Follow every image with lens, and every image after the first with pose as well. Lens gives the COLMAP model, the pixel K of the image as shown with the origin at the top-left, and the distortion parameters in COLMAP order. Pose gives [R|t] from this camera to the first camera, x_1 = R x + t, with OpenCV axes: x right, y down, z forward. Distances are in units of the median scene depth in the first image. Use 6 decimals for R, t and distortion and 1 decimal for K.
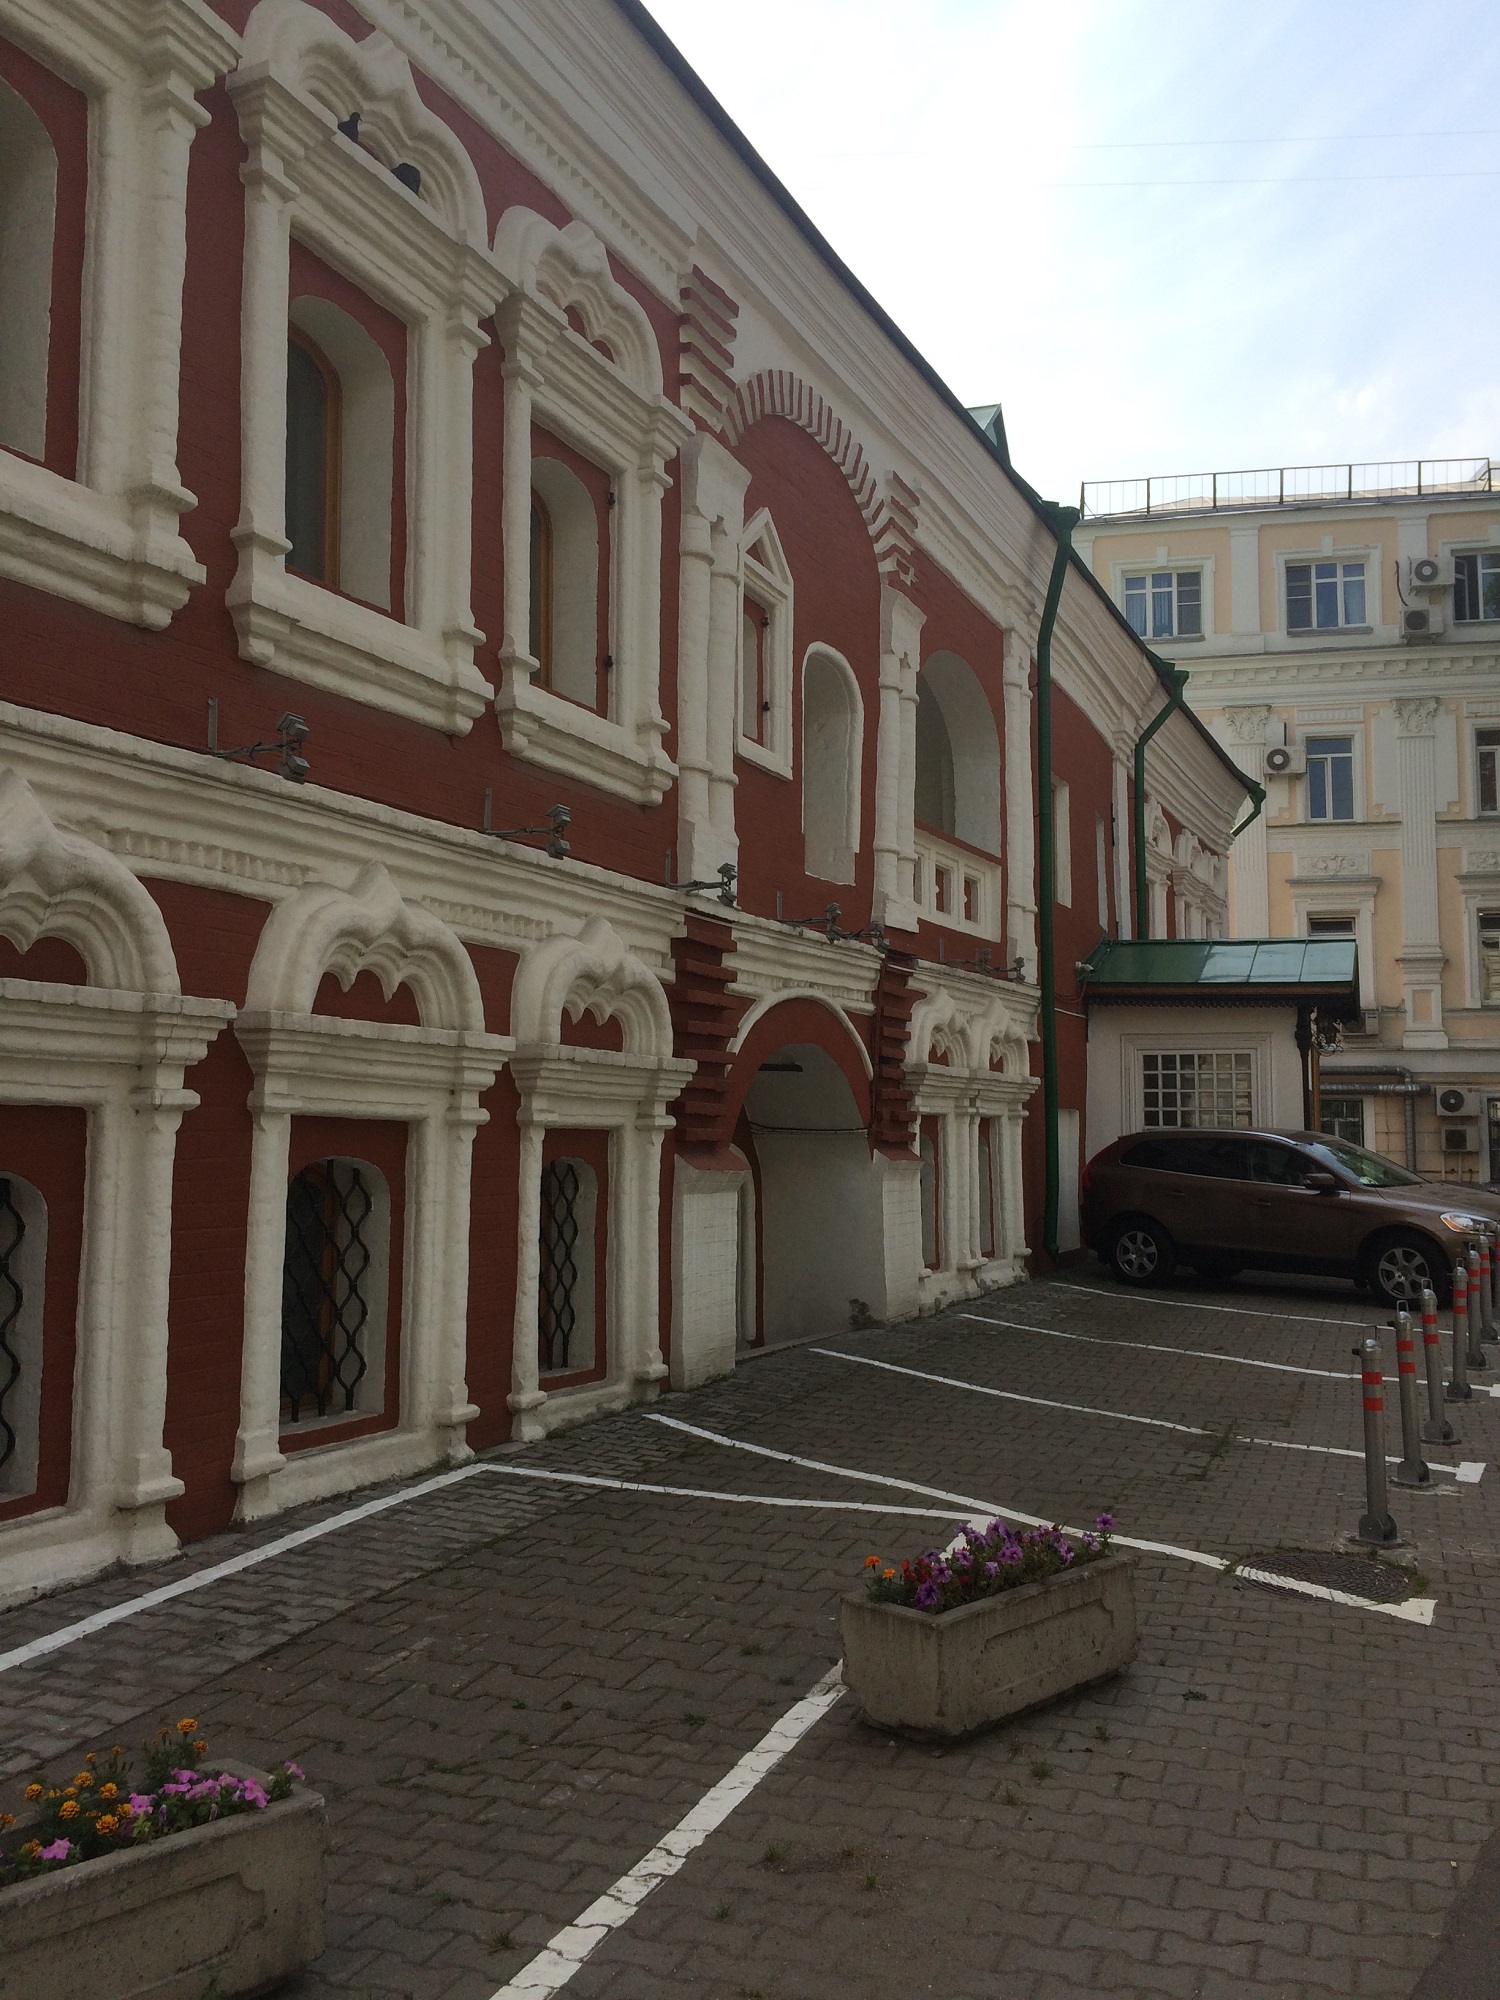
lens RADIAL K [[1699.3, 0, 743.3], [0, 1699.3, 996.0], [0, 0, 1]] dist [0.045337, -0.040099]
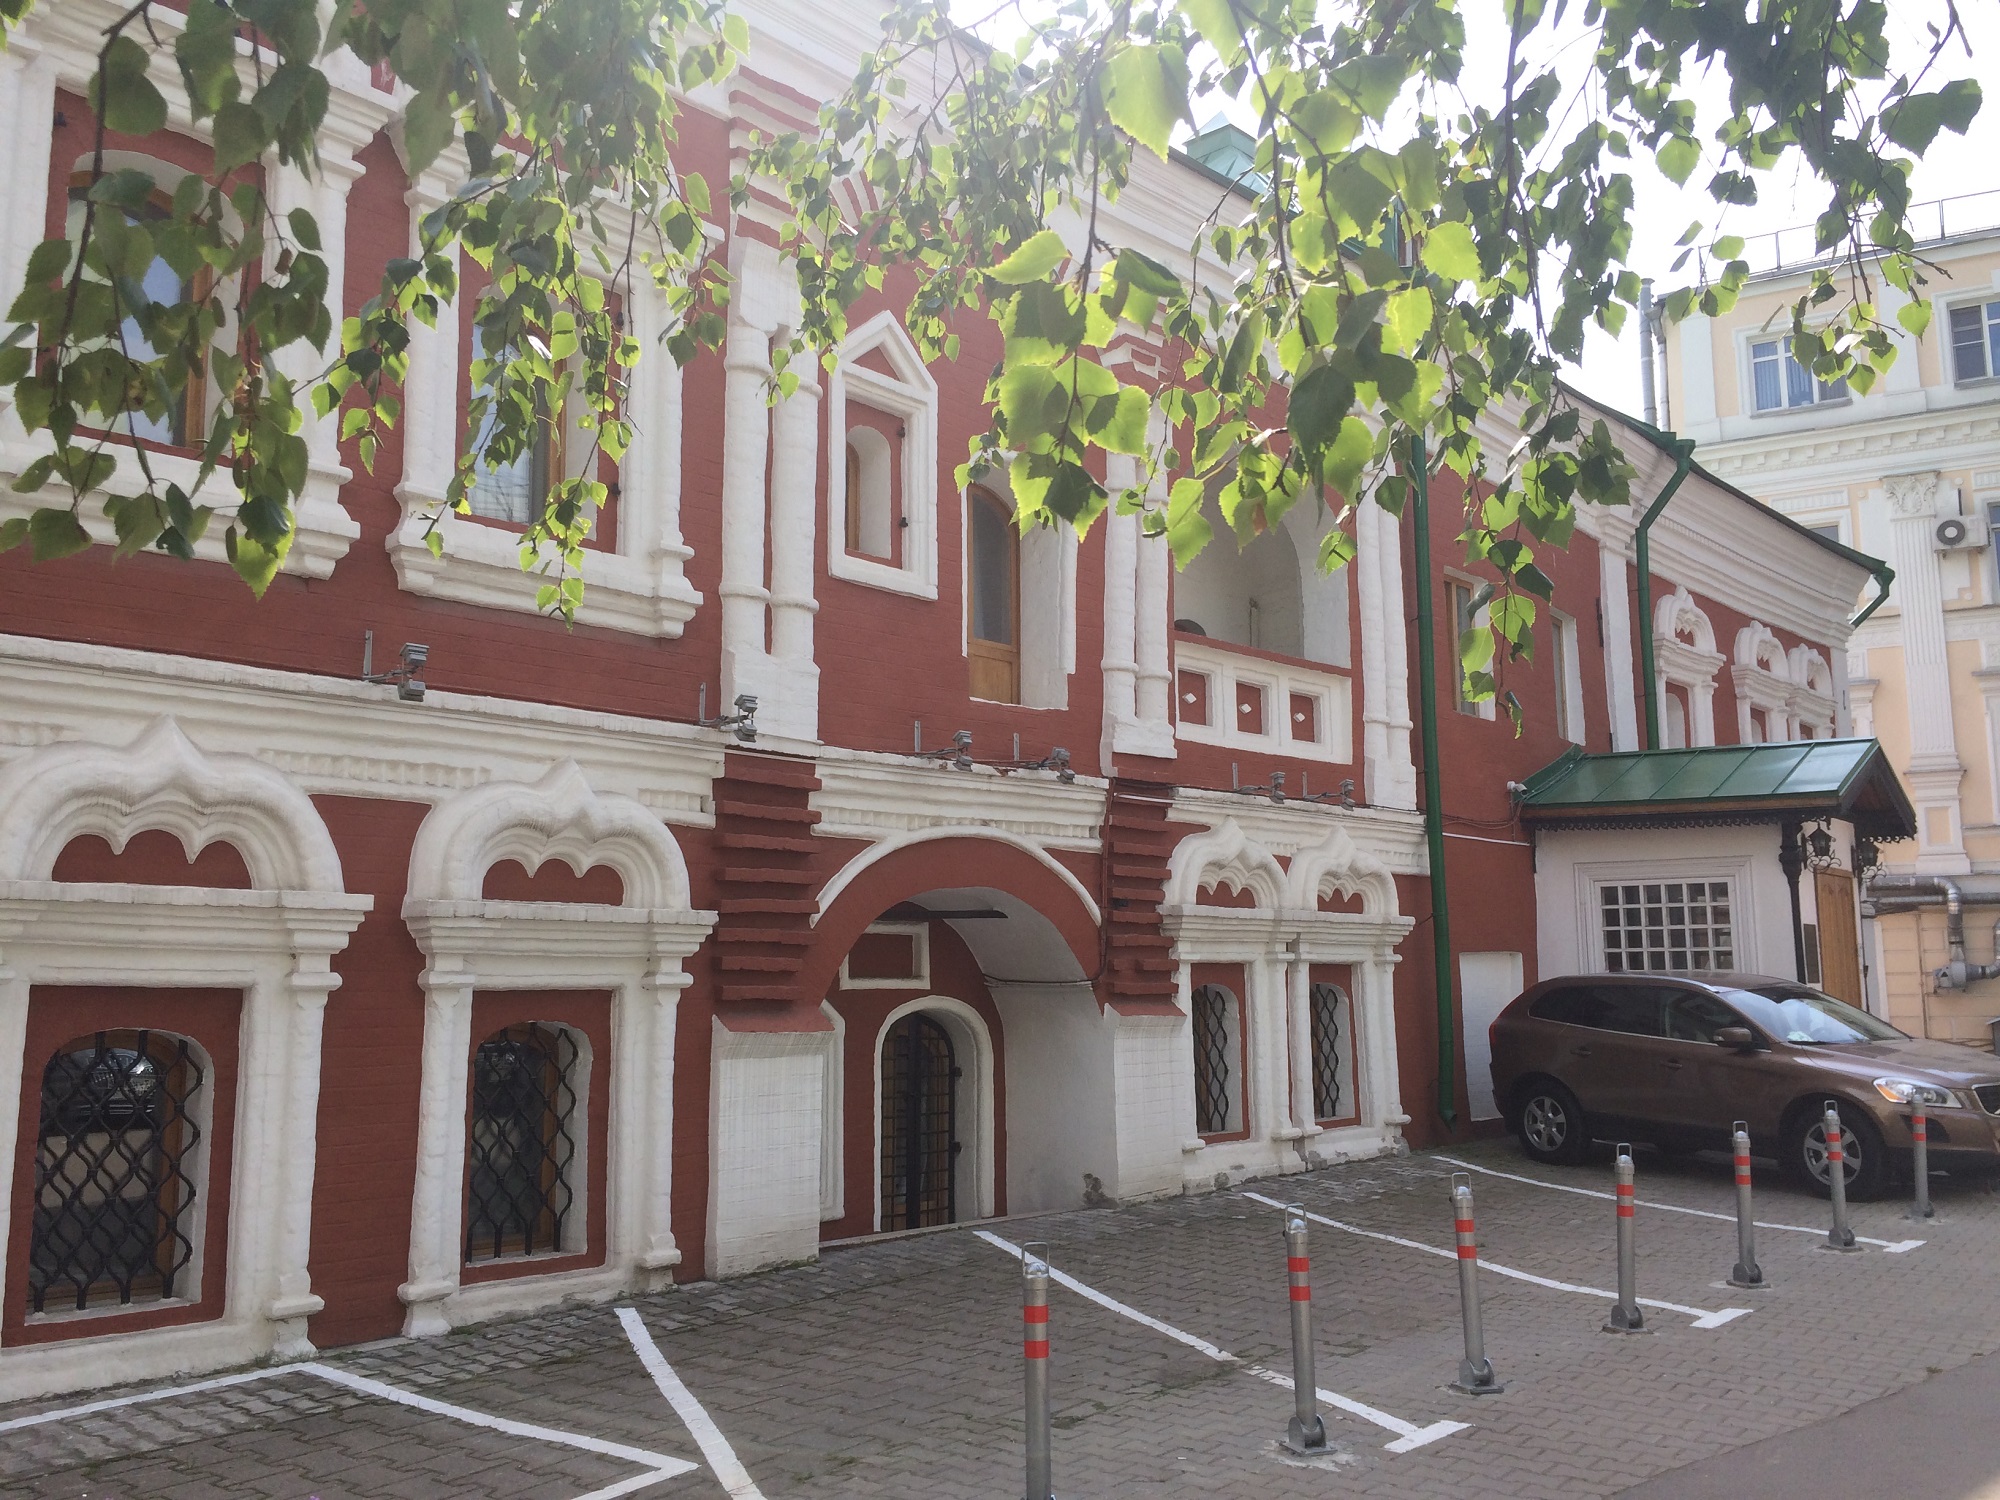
lens RADIAL K [[1699.3, 0, 1002.5], [0, 1699.3, 745.1], [0, 0, 1]] dist [0.045337, -0.040099]
pose [[0.954809, -0.051081, -0.292797, 0.291112], [0.035015, 0.997593, -0.059856, 0.006425], [0.295150, 0.046899, 0.954299, 0.126106]]
